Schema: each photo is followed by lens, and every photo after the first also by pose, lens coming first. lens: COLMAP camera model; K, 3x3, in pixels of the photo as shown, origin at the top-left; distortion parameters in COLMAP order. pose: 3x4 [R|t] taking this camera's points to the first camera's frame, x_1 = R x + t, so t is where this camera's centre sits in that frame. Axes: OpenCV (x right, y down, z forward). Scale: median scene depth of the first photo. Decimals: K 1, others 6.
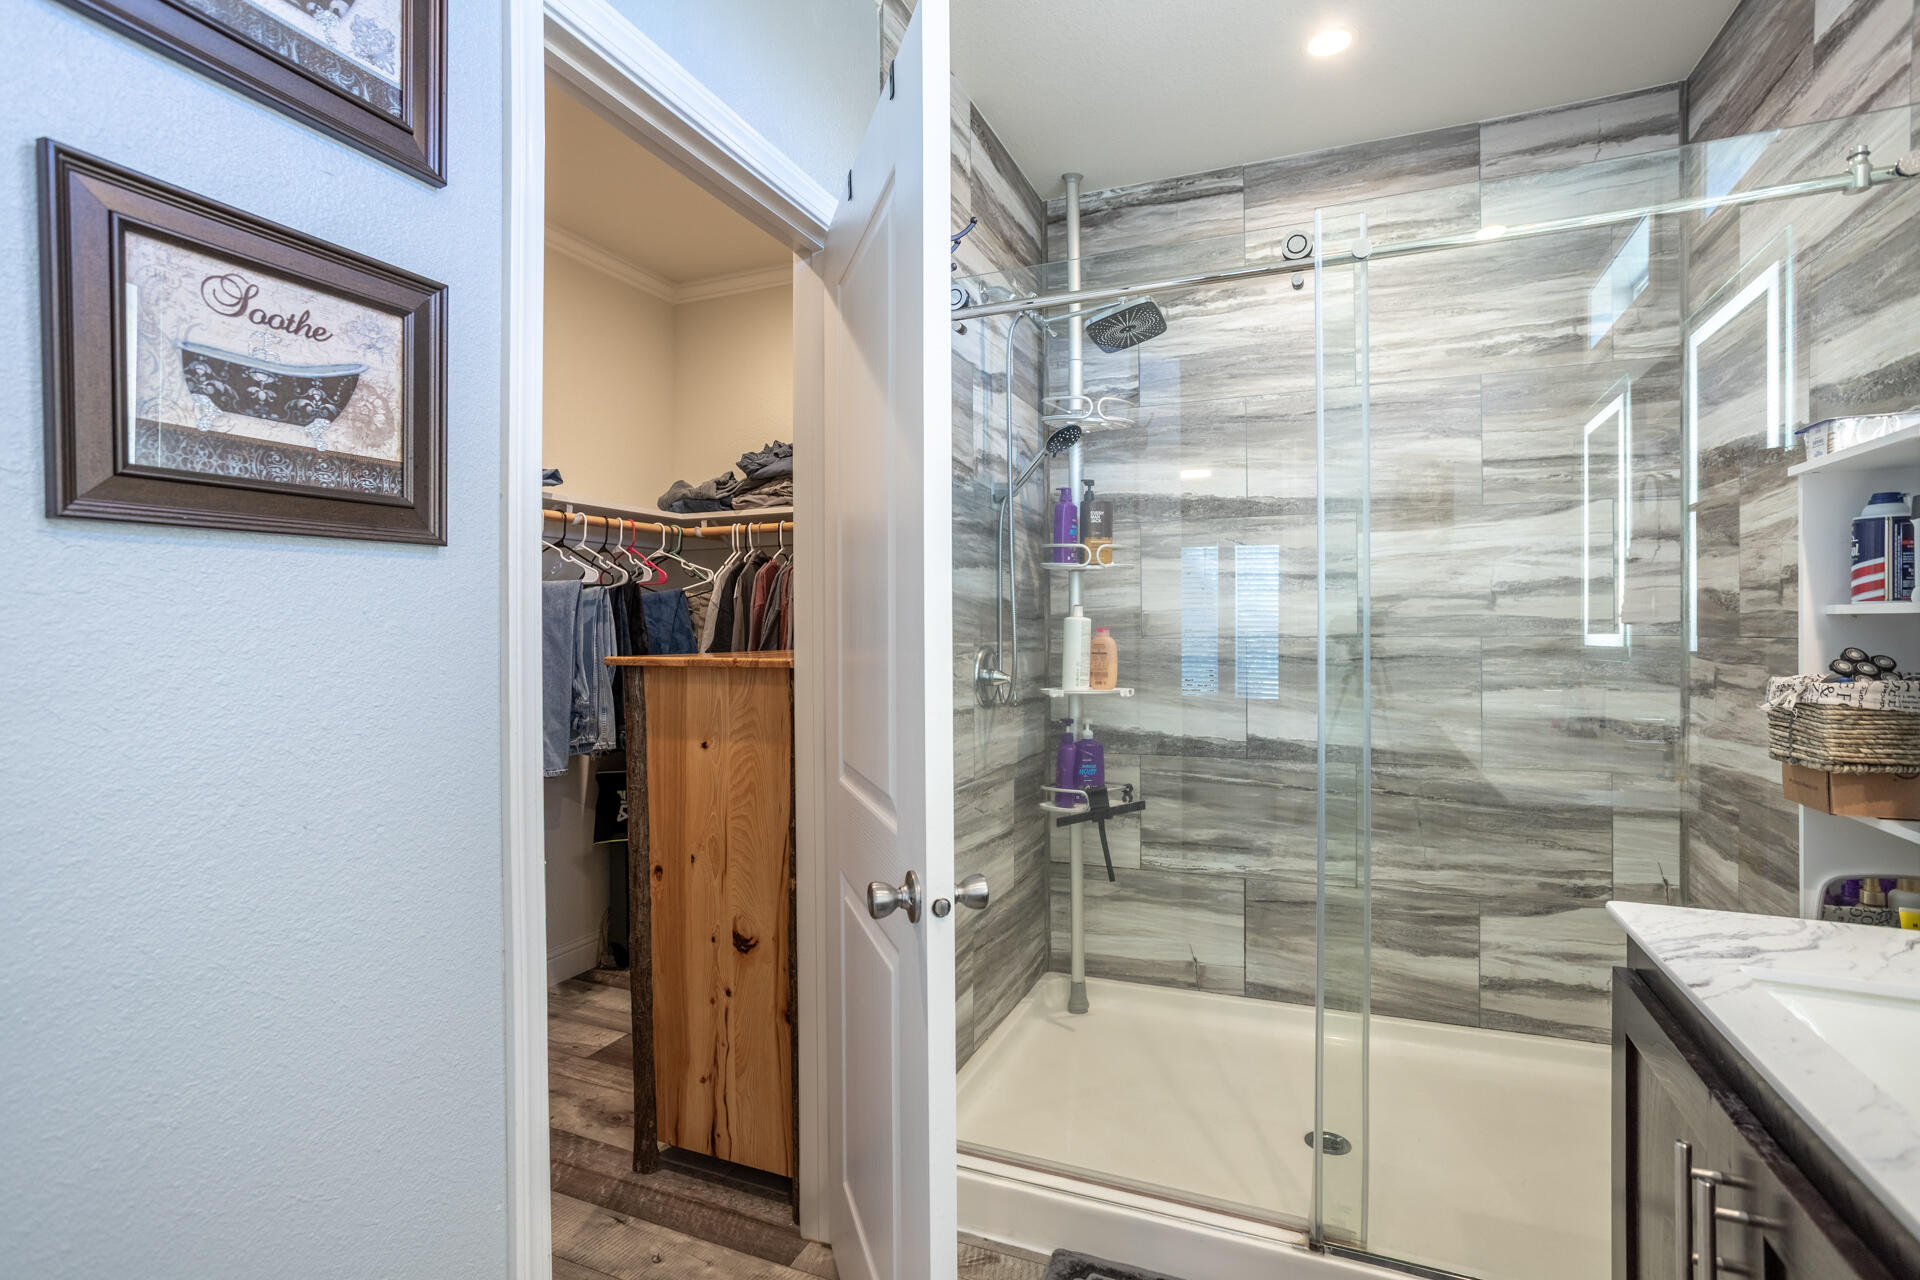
lens RADIAL K [[927.4, 0, 931.8], [0, 927.4, 633.9], [0, 0, 1]] dist [-0.040295, 0.022672]
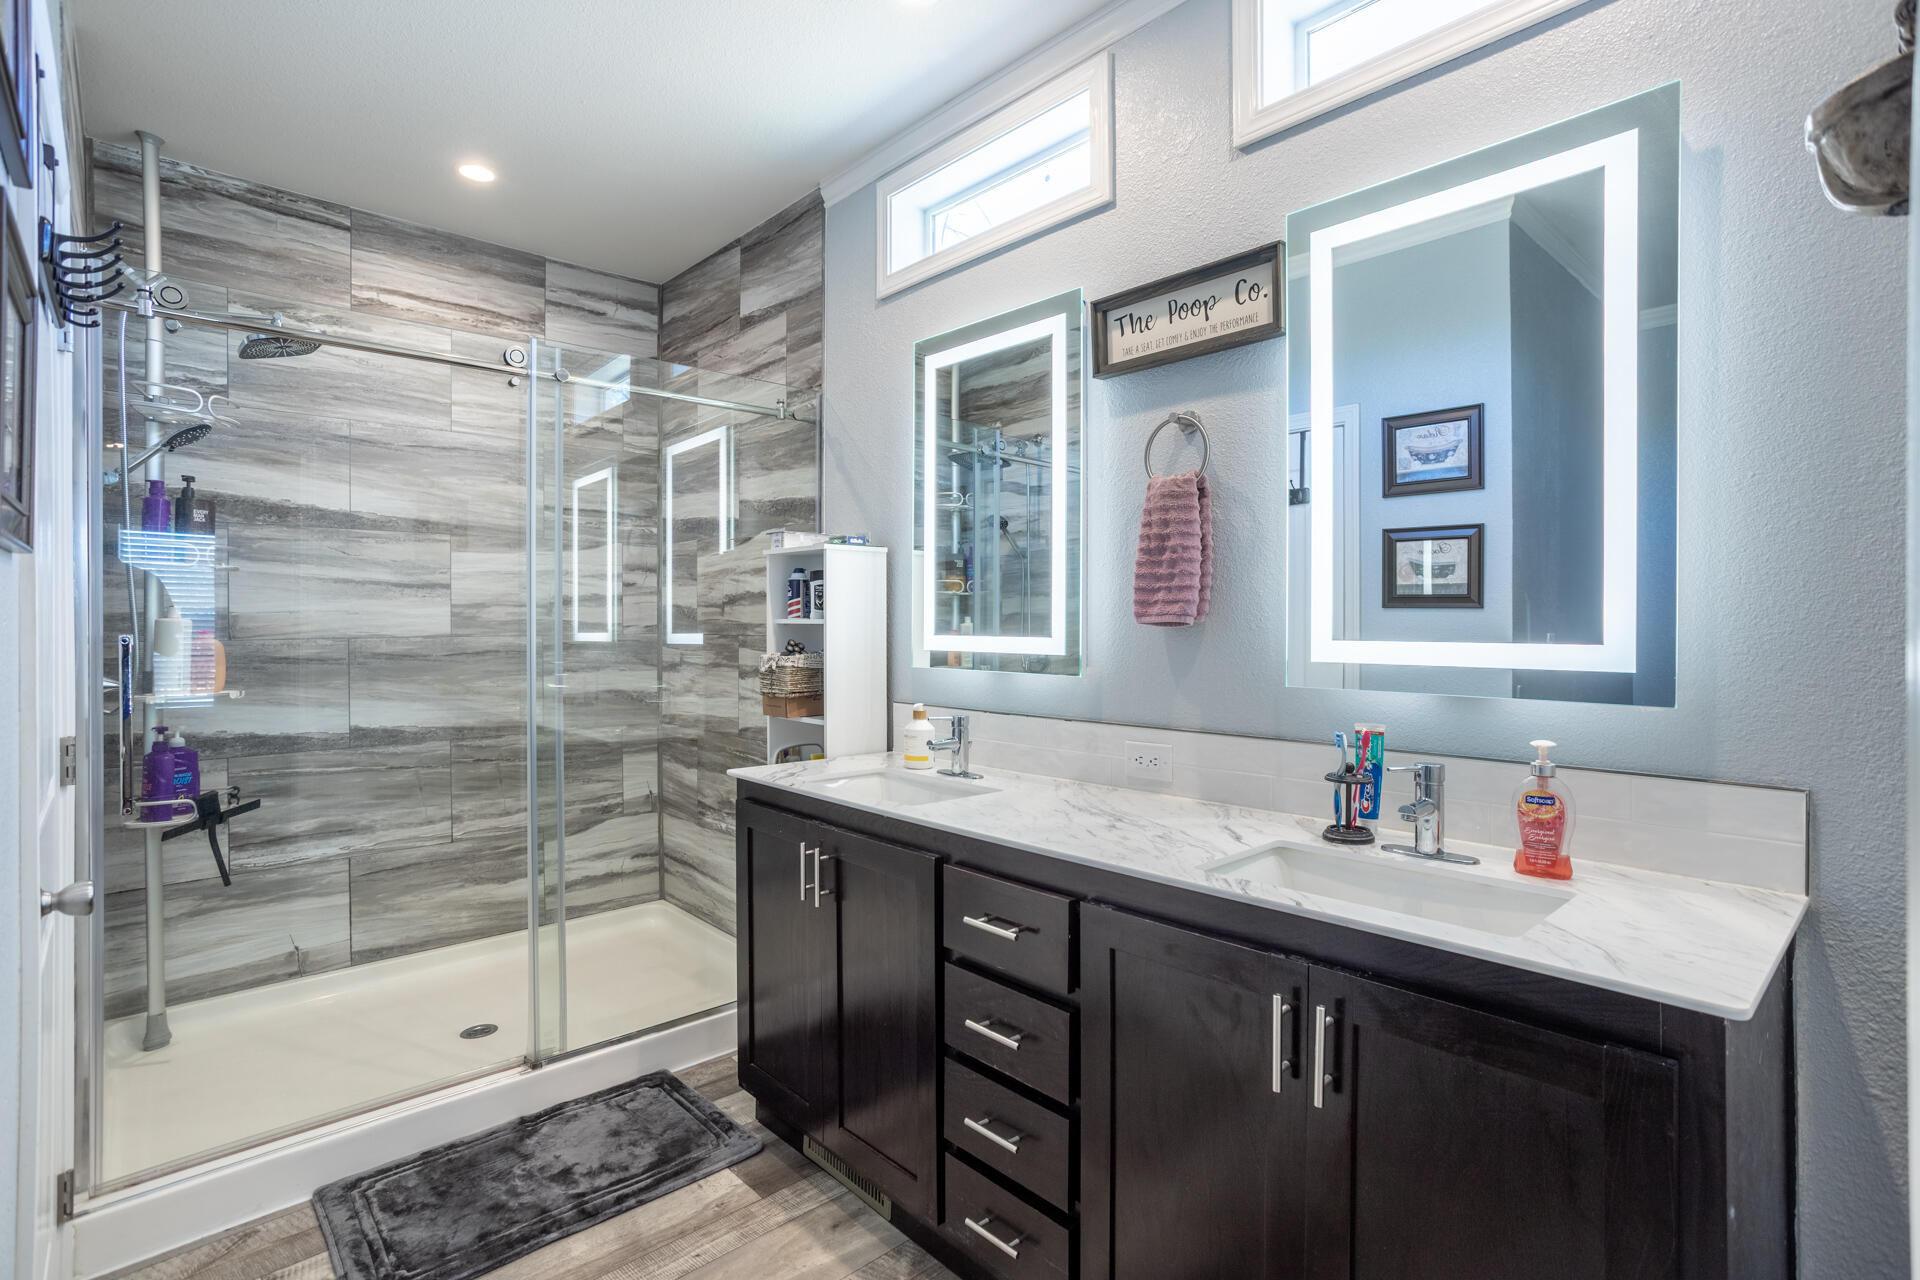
lens RADIAL K [[927.4, 0, 969.2], [0, 927.4, 630.7], [0, 0, 1]] dist [-0.040295, 0.022672]
pose [[0.401673, -0.003054, 0.915778, -0.370513], [0.004699, 0.999988, 0.001274, -0.002813], [-0.915771, 0.003792, 0.401683, -0.116850]]
